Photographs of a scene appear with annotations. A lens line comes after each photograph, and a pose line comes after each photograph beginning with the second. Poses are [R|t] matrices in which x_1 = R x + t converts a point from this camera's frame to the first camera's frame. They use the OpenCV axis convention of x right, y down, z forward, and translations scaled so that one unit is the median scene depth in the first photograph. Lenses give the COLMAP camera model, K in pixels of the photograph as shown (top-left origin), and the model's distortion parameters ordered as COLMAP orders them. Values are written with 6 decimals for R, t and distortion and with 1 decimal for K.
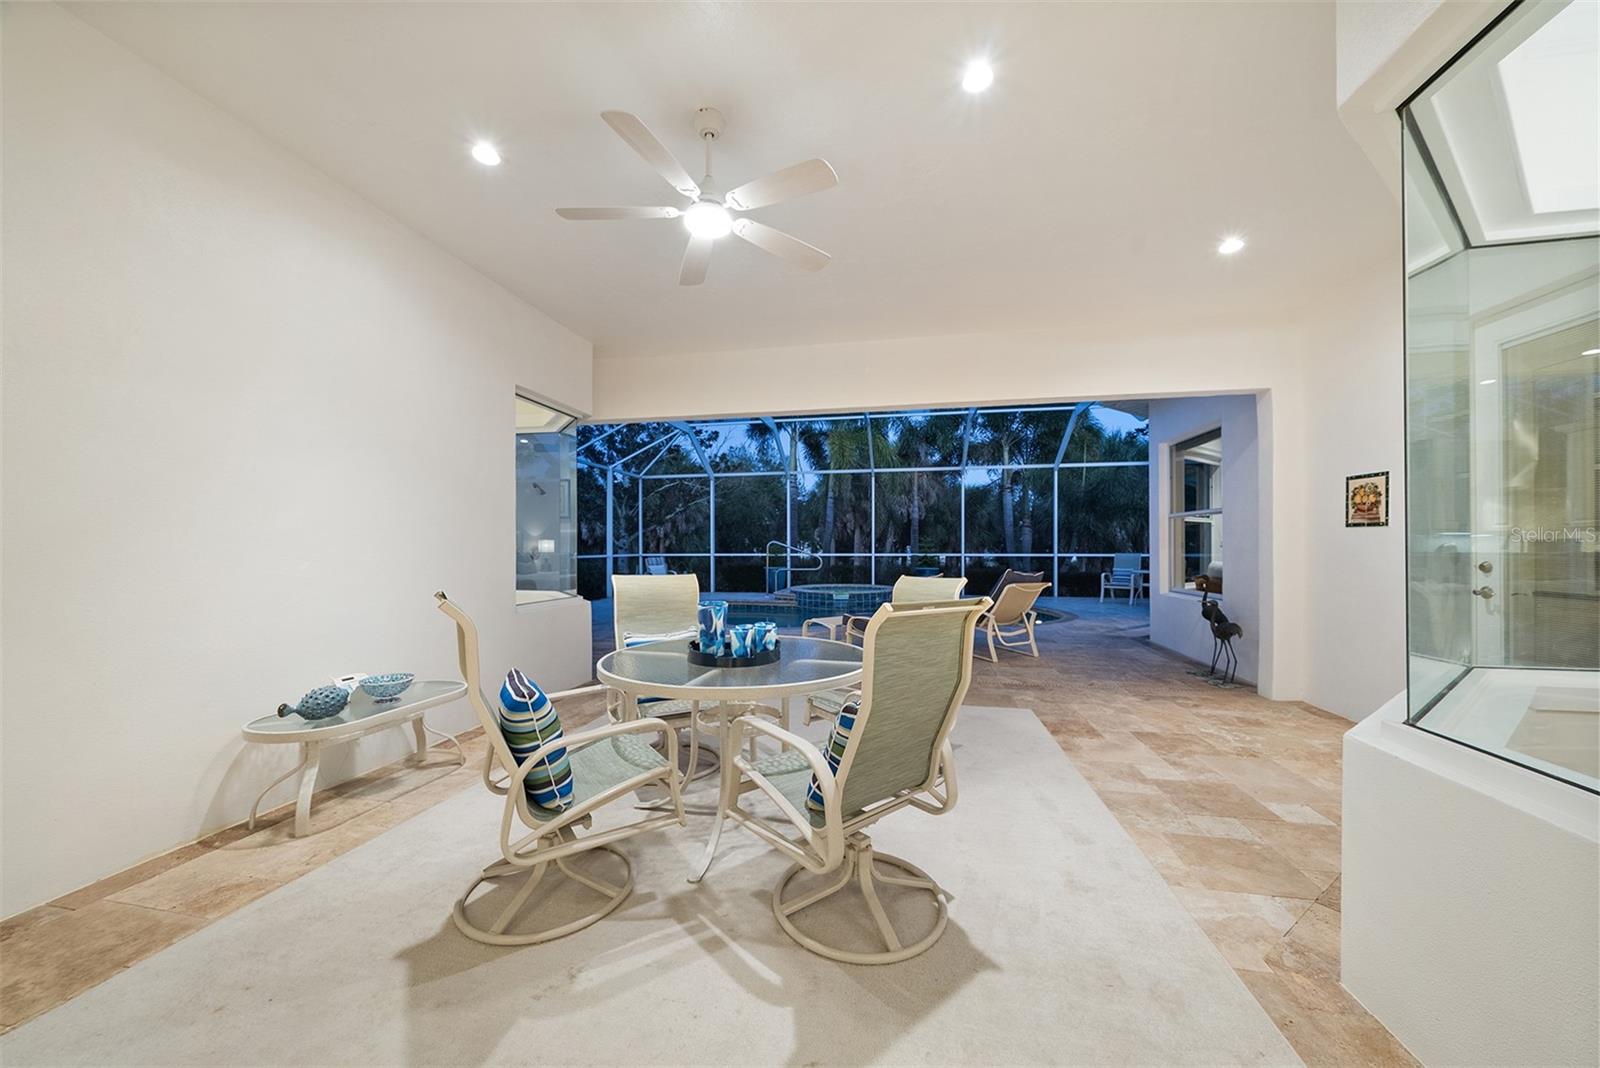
lens RADIAL K [[552.7, 0, 803.4], [0, 552.7, 539.9], [0, 0, 1]] dist [-0.007580, -0.000162]
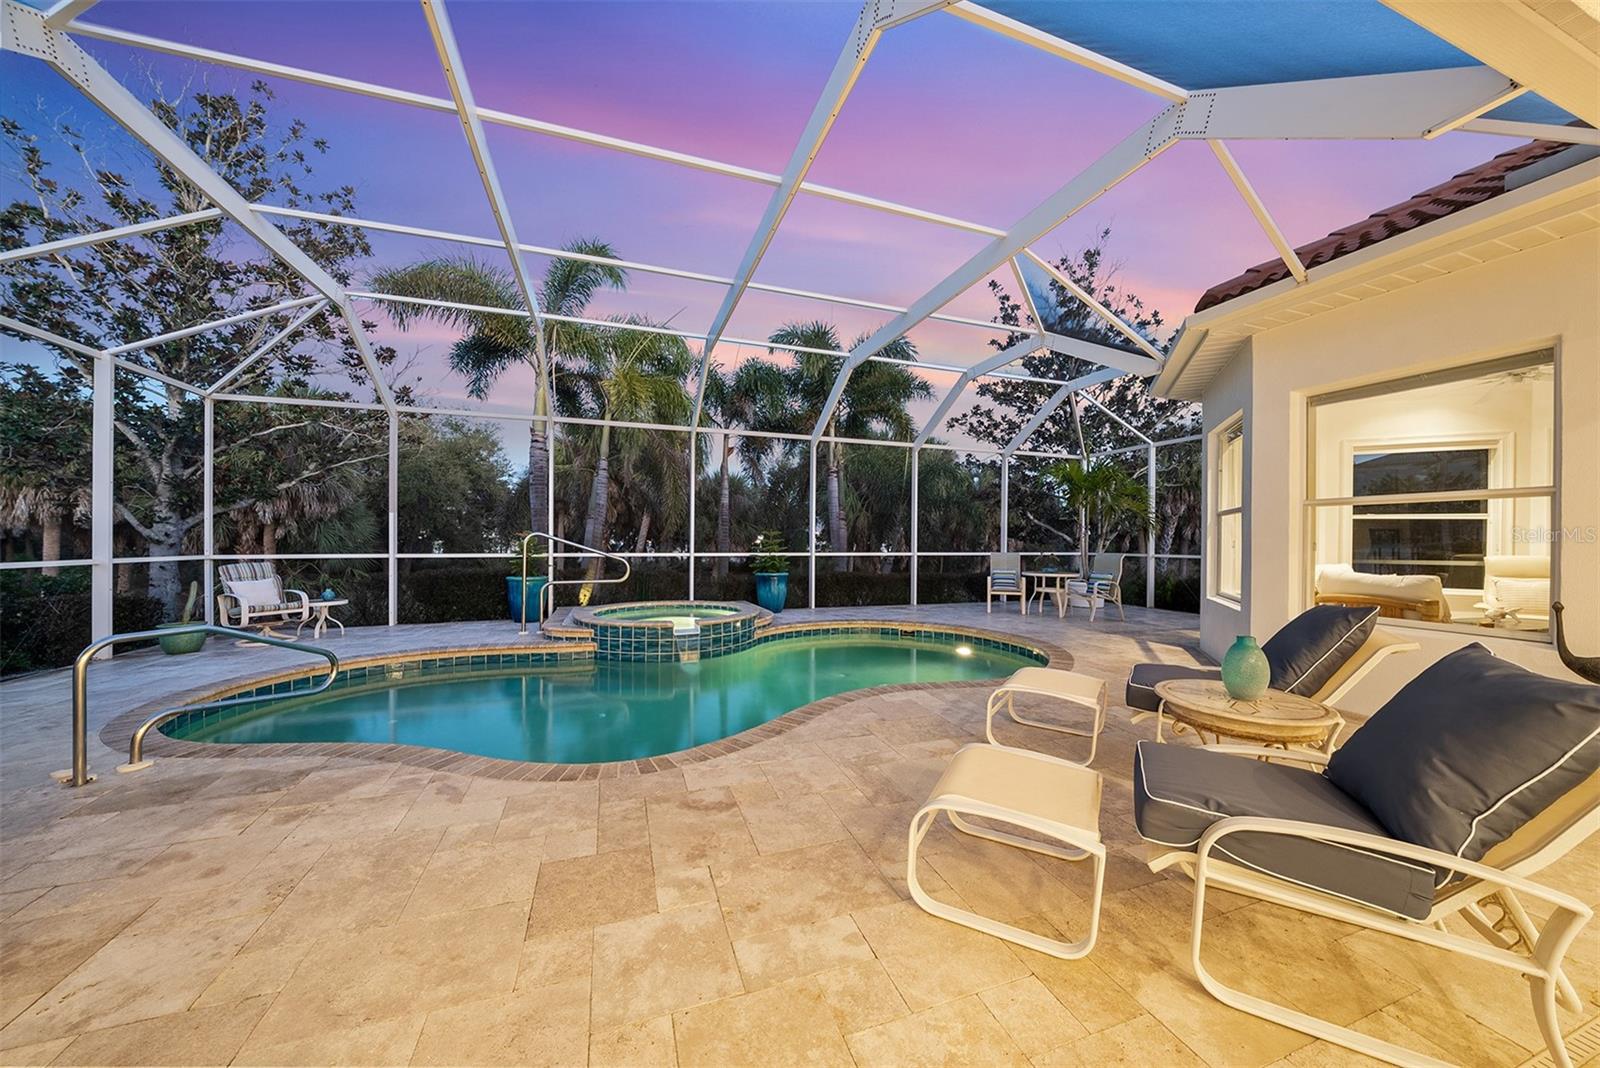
lens RADIAL K [[552.7, 0, 813.4], [0, 552.7, 537.6], [0, 0, 1]] dist [-0.007580, -0.000162]
pose [[0.861760, 0.006834, 0.507270, -0.077292], [-0.011003, 0.999926, 0.005222, 0.001295], [-0.507197, -0.010082, 0.861771, 0.302708]]
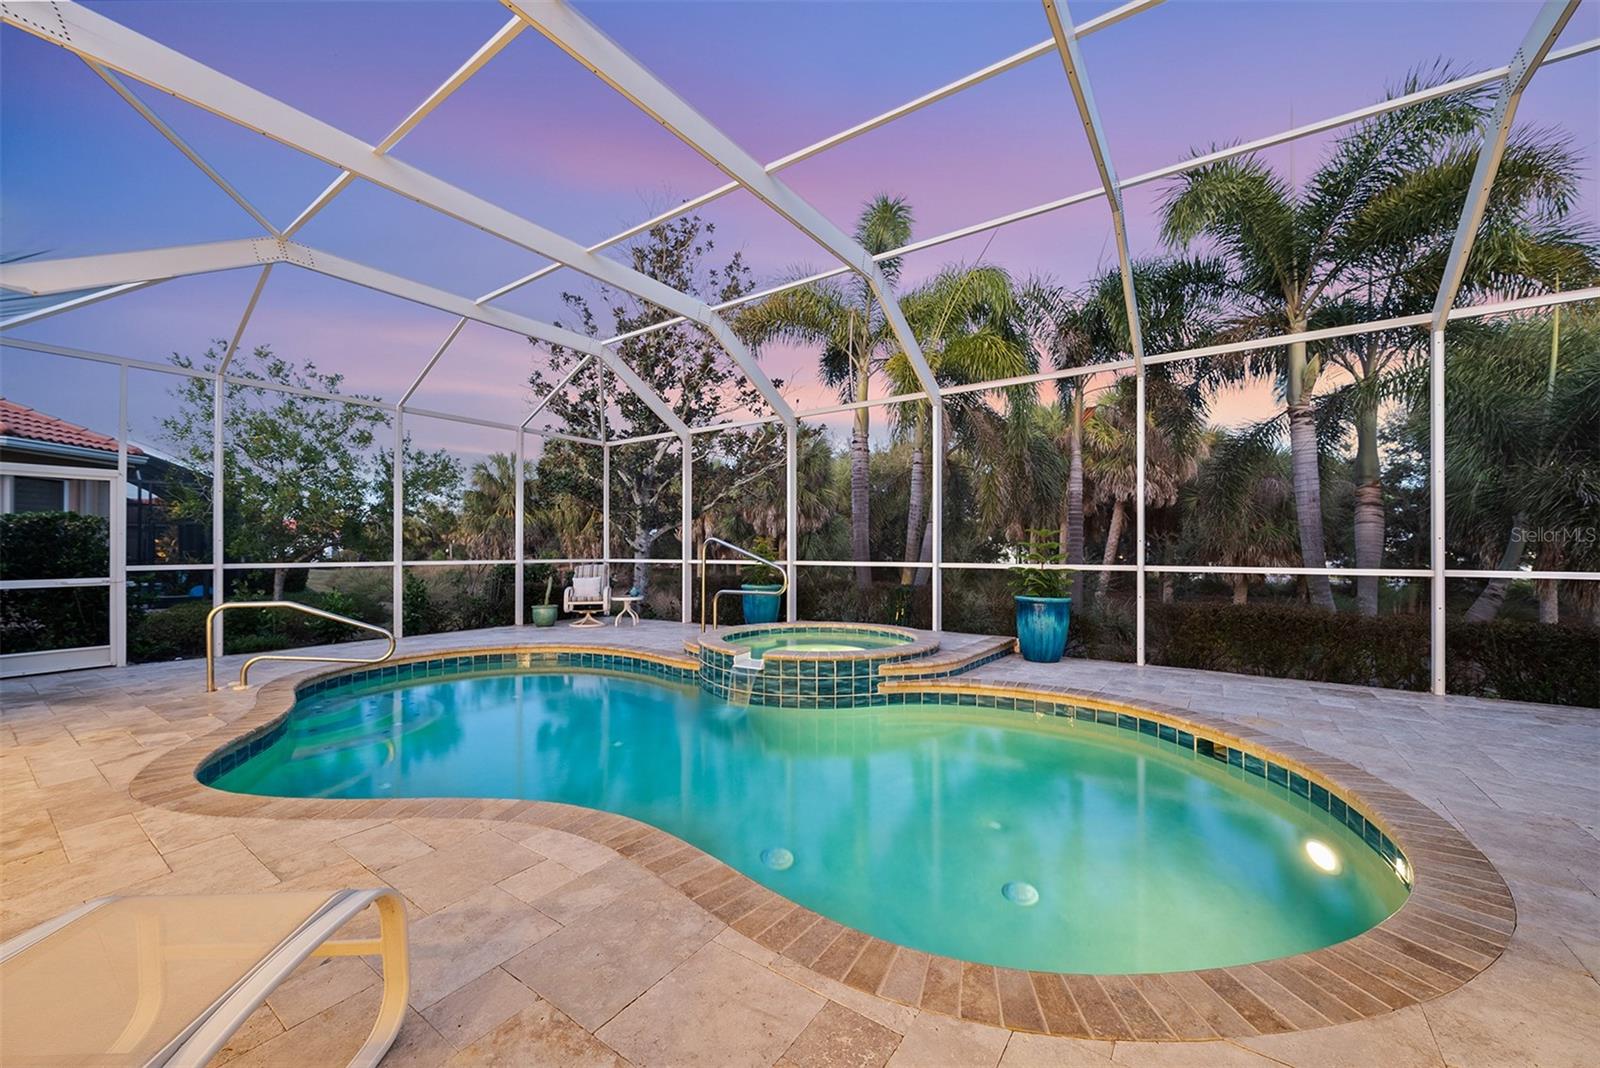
lens RADIAL K [[605.6, 0, 802.0], [0, 605.6, 543.6], [0, 0, 1]] dist [-0.003569, 0.000055]
pose [[0.908723, -0.002892, -0.417390, 0.209634], [0.004351, 0.999987, 0.002545, 0.005277], [0.417378, -0.004129, 0.908724, 0.402807]]
